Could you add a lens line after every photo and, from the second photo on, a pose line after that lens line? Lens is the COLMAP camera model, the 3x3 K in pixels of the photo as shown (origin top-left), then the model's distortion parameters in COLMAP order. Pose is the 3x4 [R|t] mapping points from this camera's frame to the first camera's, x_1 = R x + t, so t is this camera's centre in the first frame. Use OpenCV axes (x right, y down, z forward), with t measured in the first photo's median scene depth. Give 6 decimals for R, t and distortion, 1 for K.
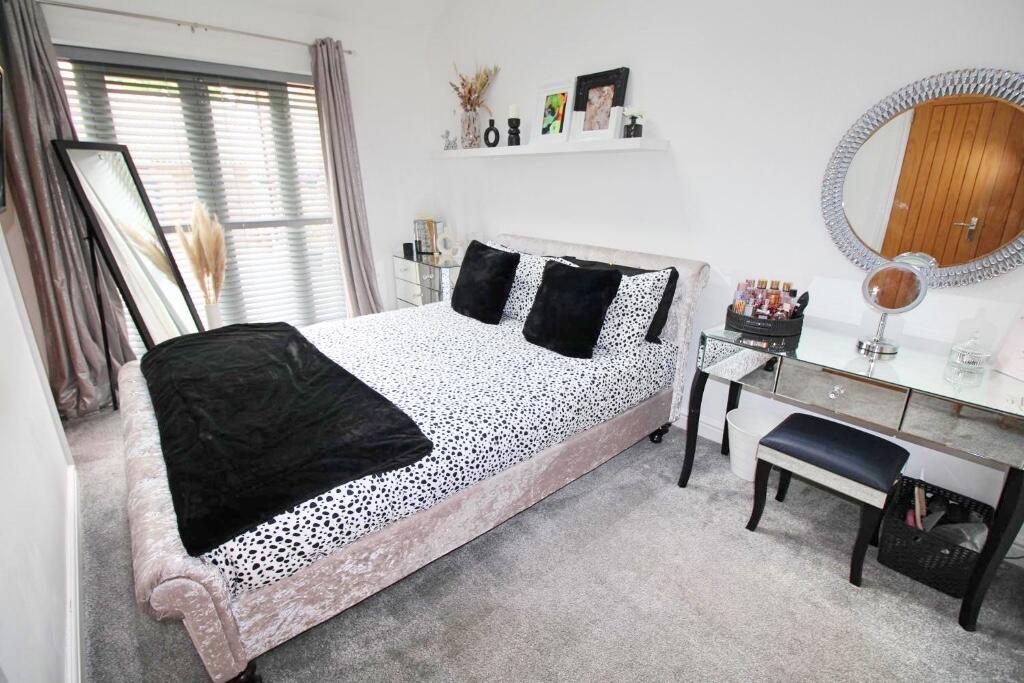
lens RADIAL K [[474.0, 0, 507.2], [0, 474.0, 340.8], [0, 0, 1]] dist [-0.021159, -0.000928]
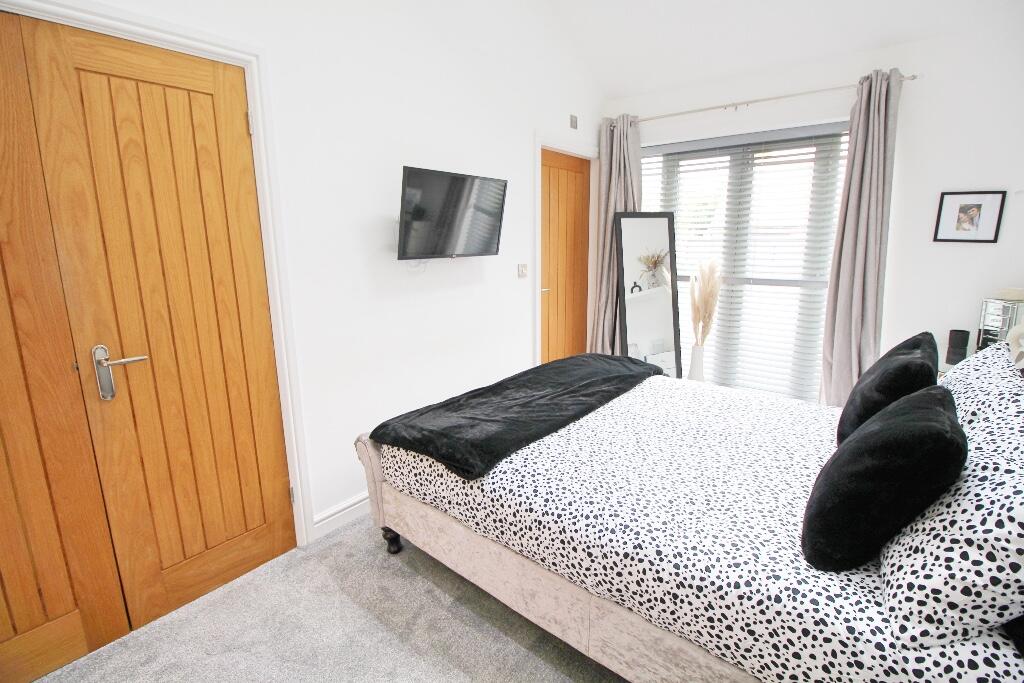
lens RADIAL K [[474.0, 0, 509.3], [0, 474.0, 336.5], [0, 0, 1]] dist [-0.021159, -0.000928]
pose [[0.159515, 0.189239, -0.968888, 0.621201], [-0.309061, 0.941690, 0.133043, -0.180698], [0.937569, 0.278223, 0.208700, 0.554607]]
